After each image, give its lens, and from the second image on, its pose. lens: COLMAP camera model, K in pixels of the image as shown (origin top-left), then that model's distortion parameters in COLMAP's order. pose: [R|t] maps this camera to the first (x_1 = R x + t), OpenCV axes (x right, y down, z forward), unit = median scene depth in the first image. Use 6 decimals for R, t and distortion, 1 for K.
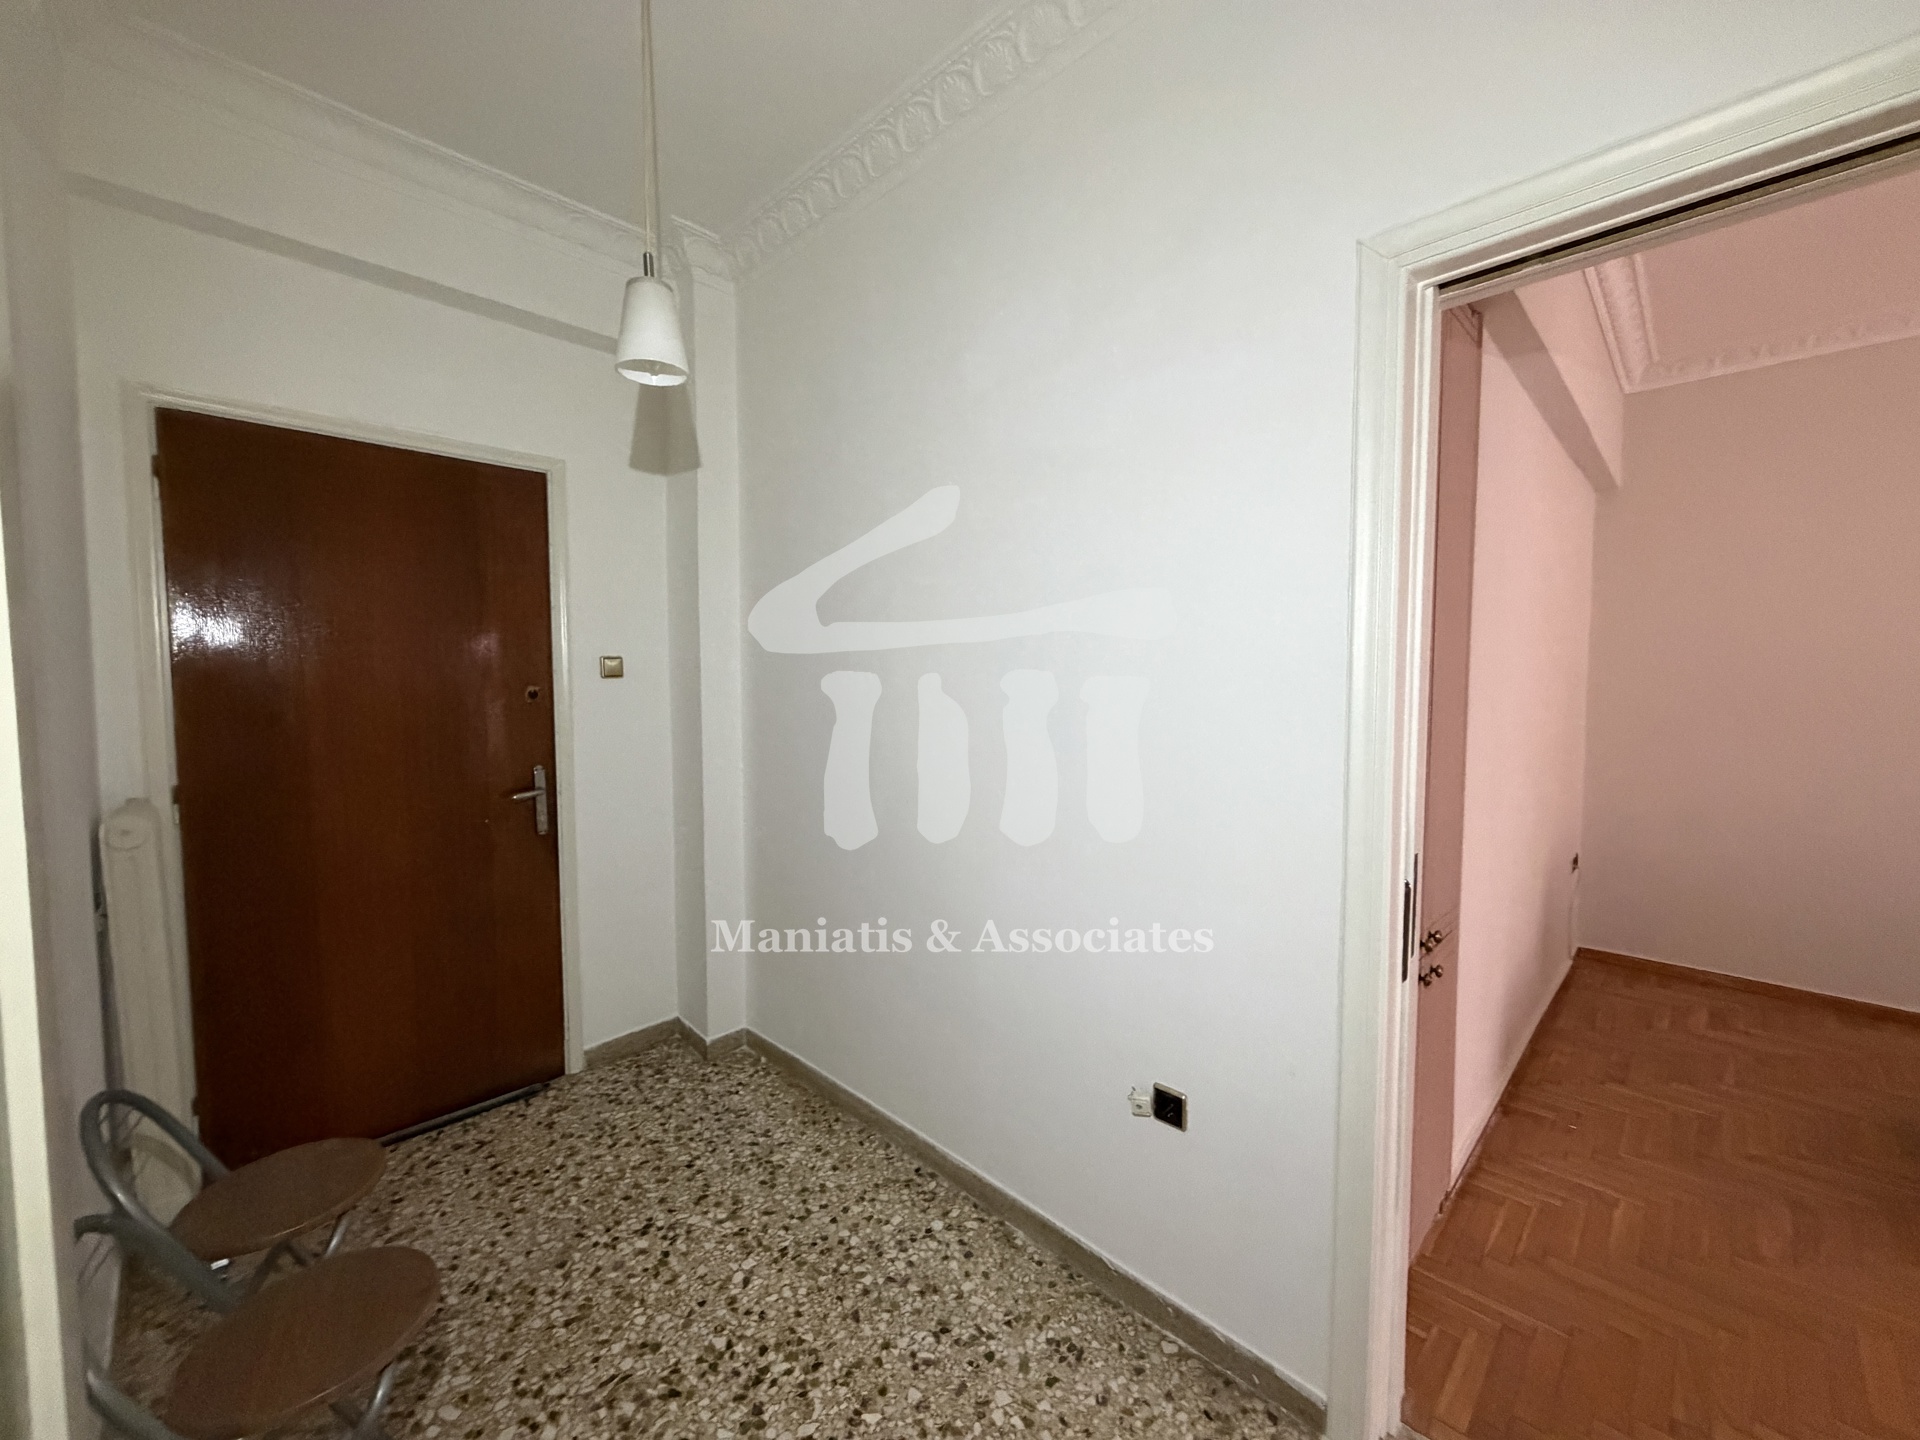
lens RADIAL K [[759.2, 0, 951.1], [0, 759.2, 718.7], [0, 0, 1]] dist [-0.001734, -0.000080]
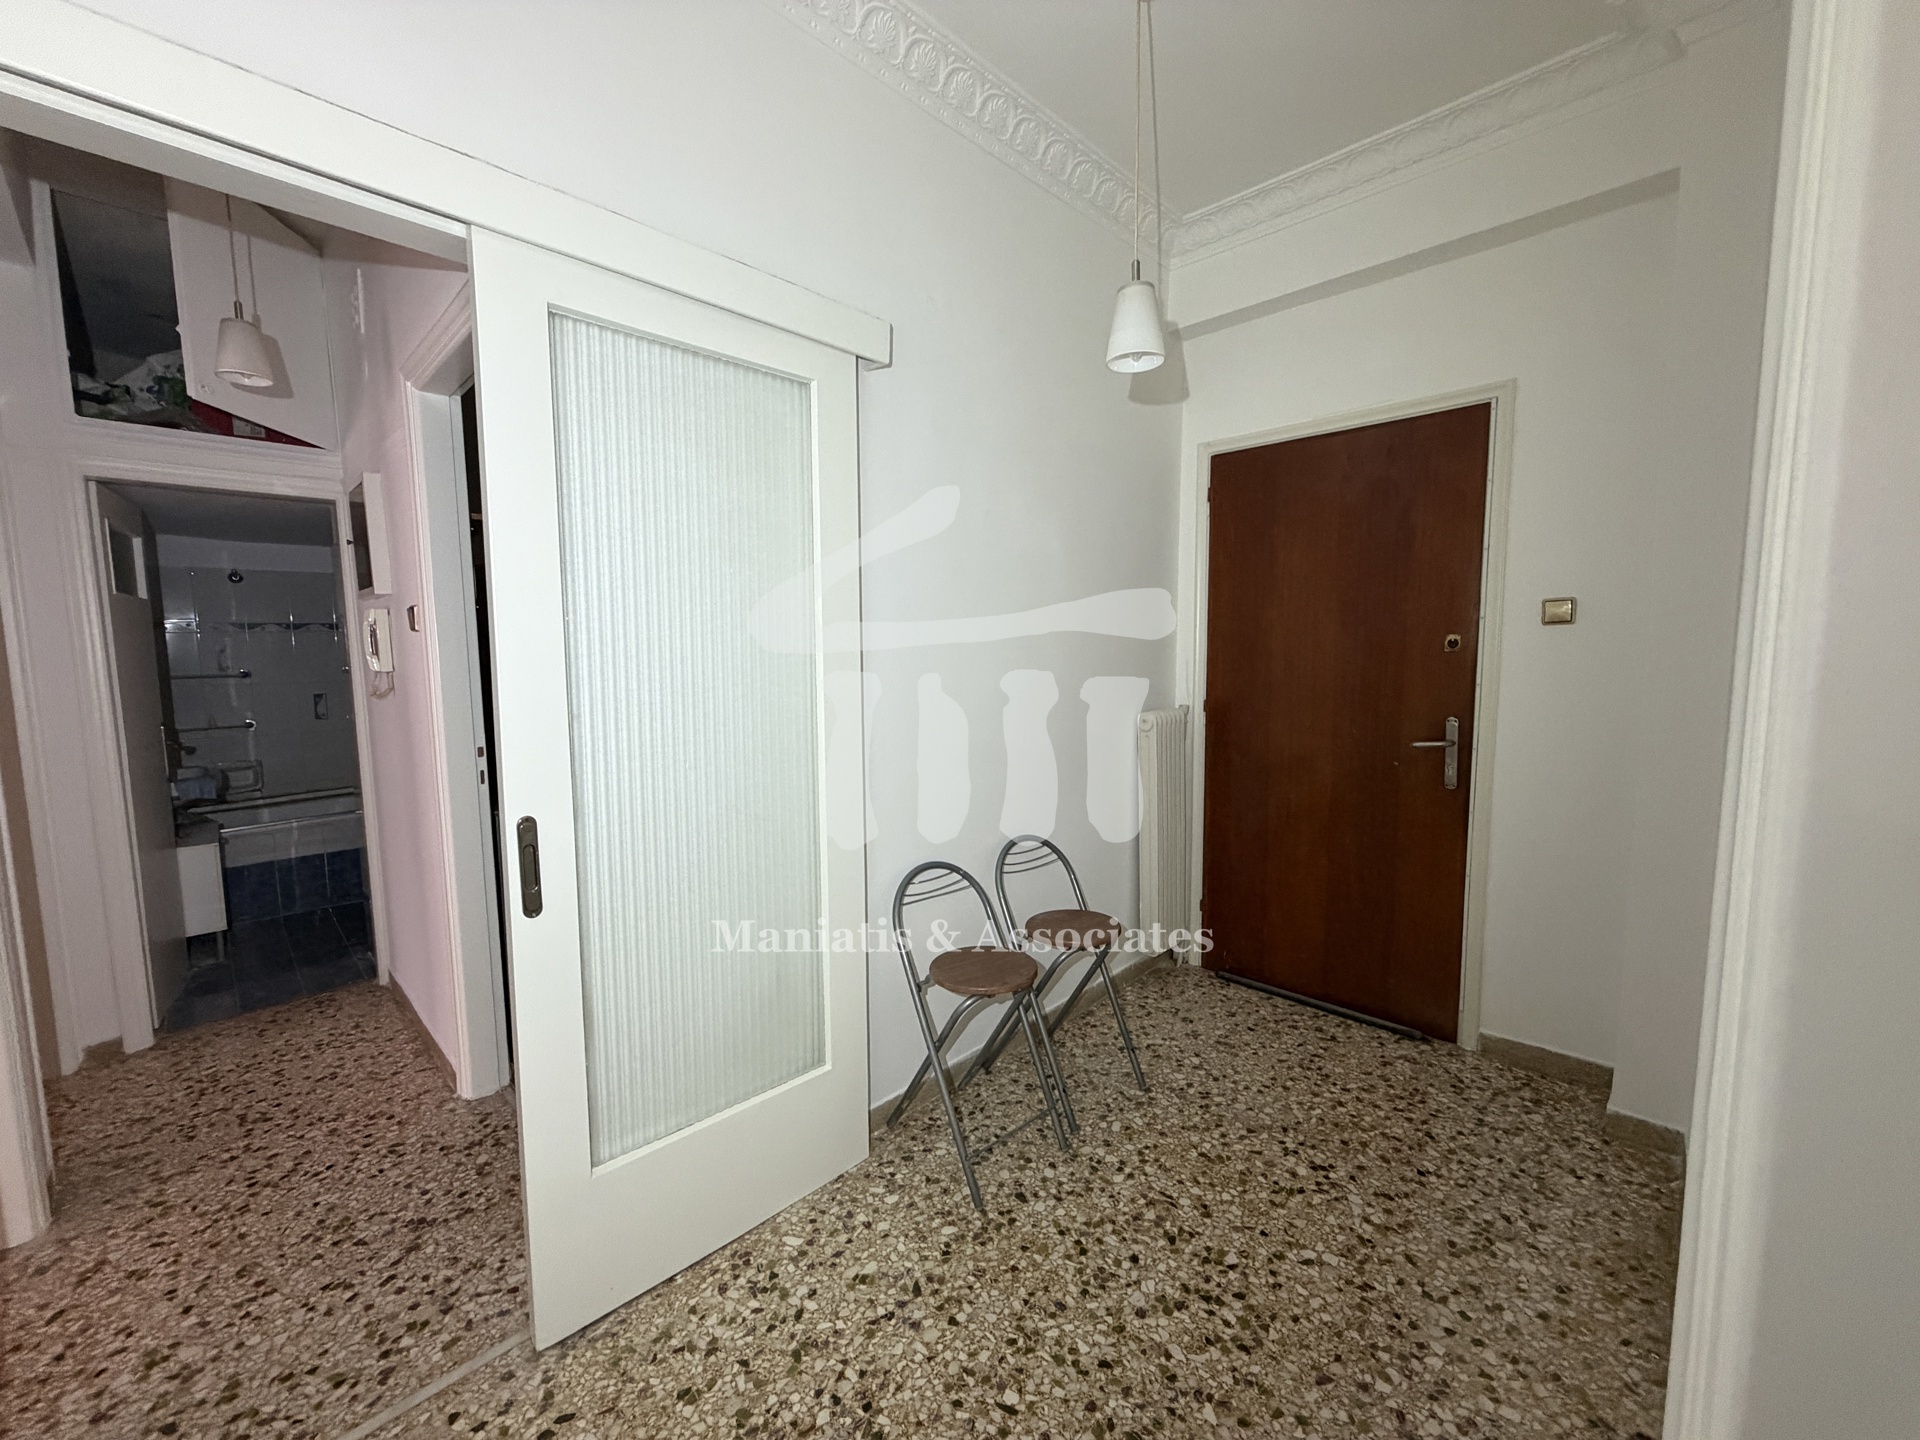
lens RADIAL K [[759.2, 0, 957.2], [0, 759.2, 717.9], [0, 0, 1]] dist [-0.001734, -0.000080]
pose [[0.016283, 0.100888, -0.994764, 0.590041], [-0.047152, 0.993867, 0.100025, -0.005831], [0.998755, 0.045276, 0.020940, 0.509517]]
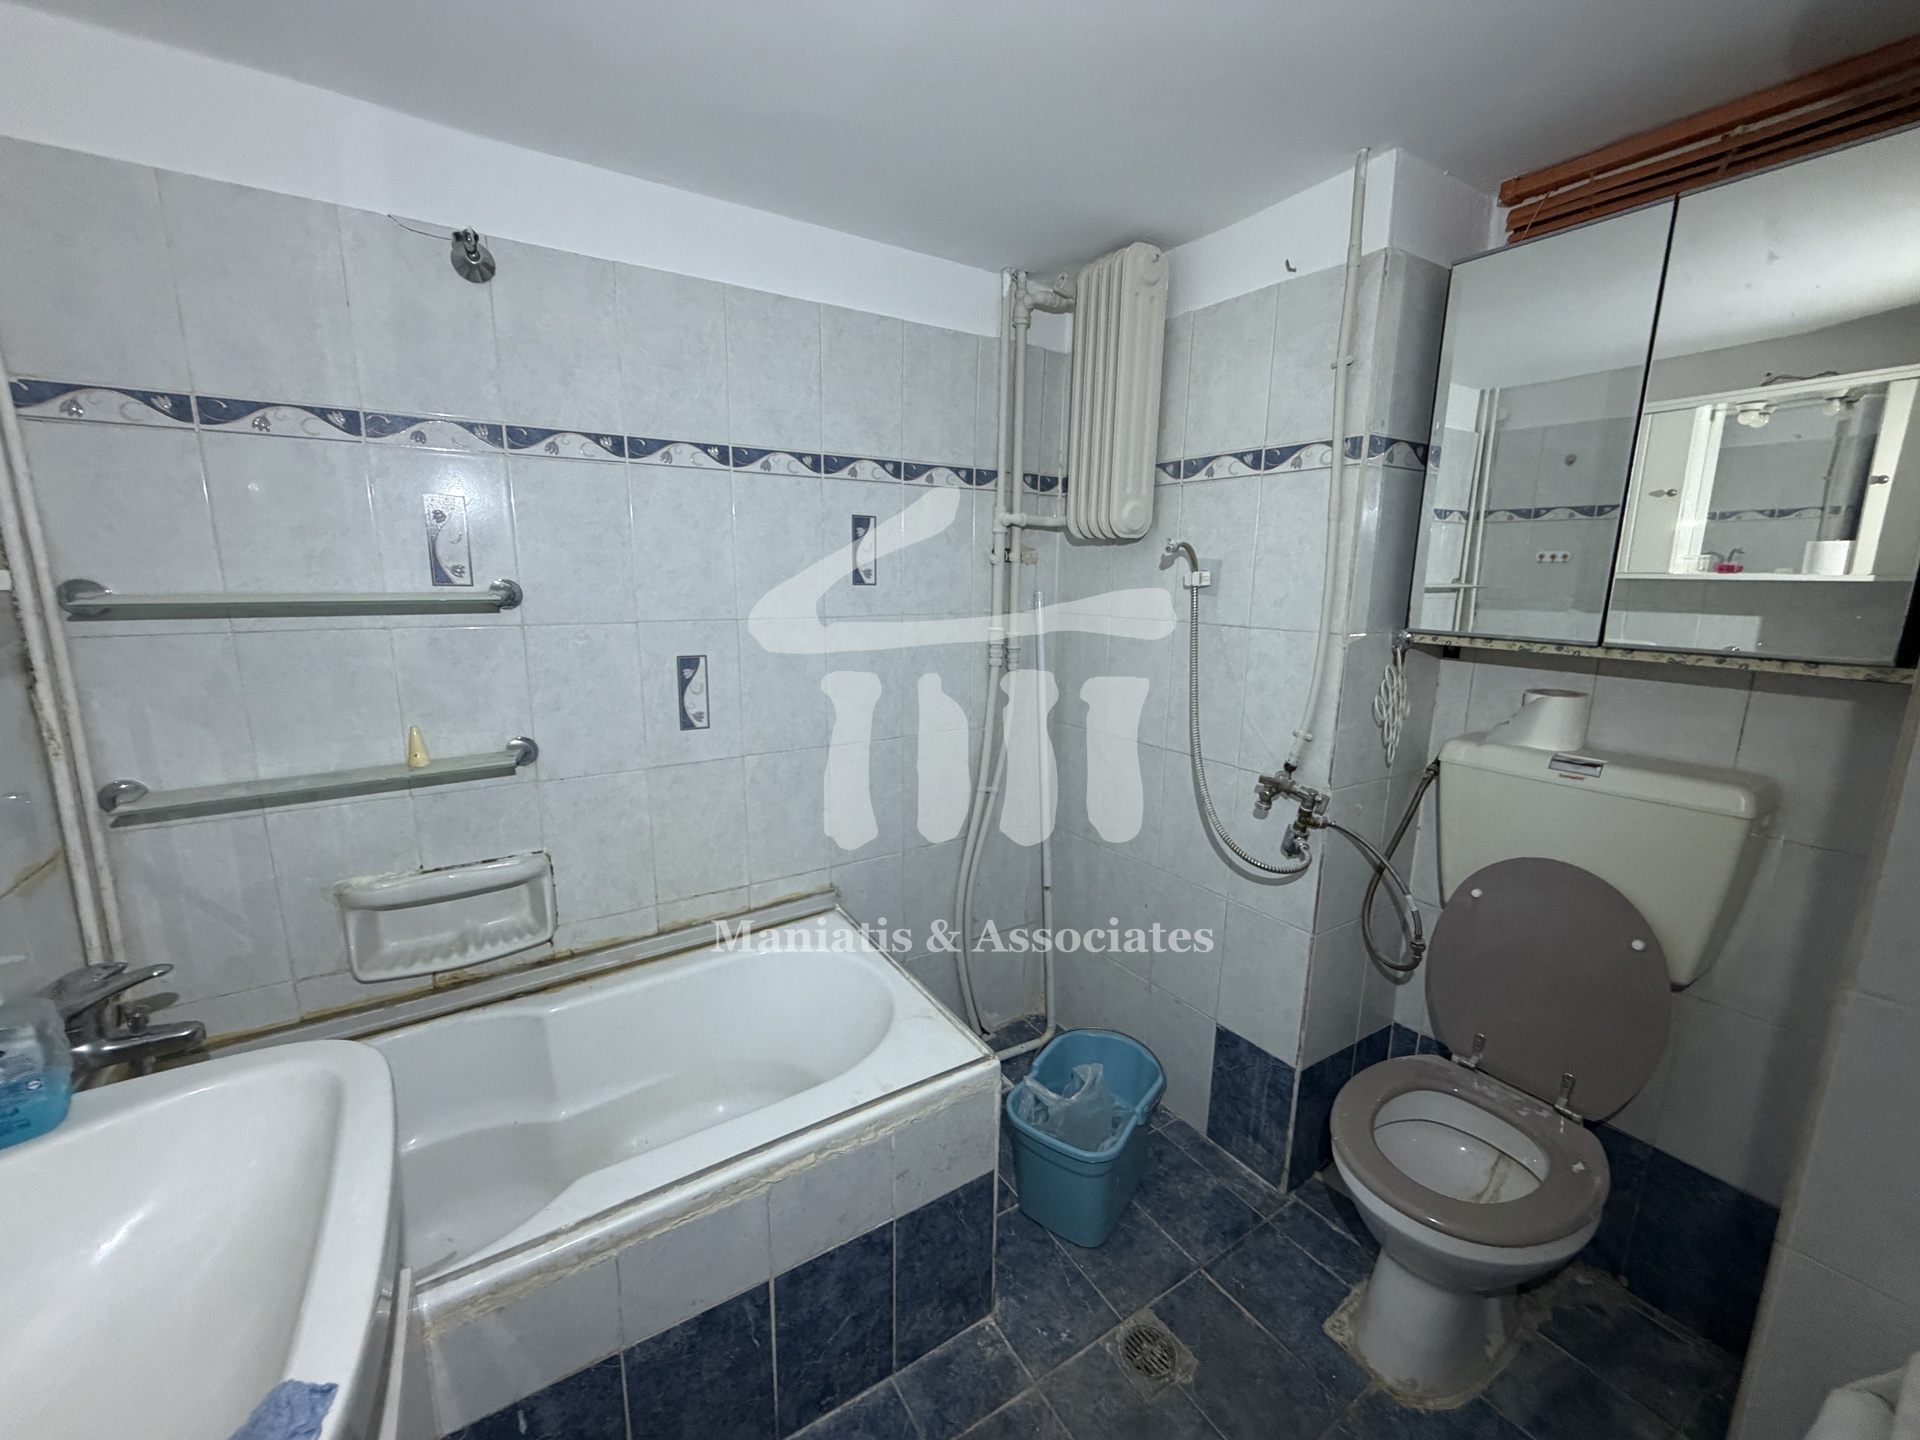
lens RADIAL K [[759.2, 0, 952.8], [0, 759.2, 717.0], [0, 0, 1]] dist [-0.001734, -0.000080]
pose [[-0.207108, 0.185565, -0.960558, -1.151329], [-0.061425, 0.977443, 0.202071, 0.139890], [0.976388, 0.100853, -0.191038, -1.068422]]
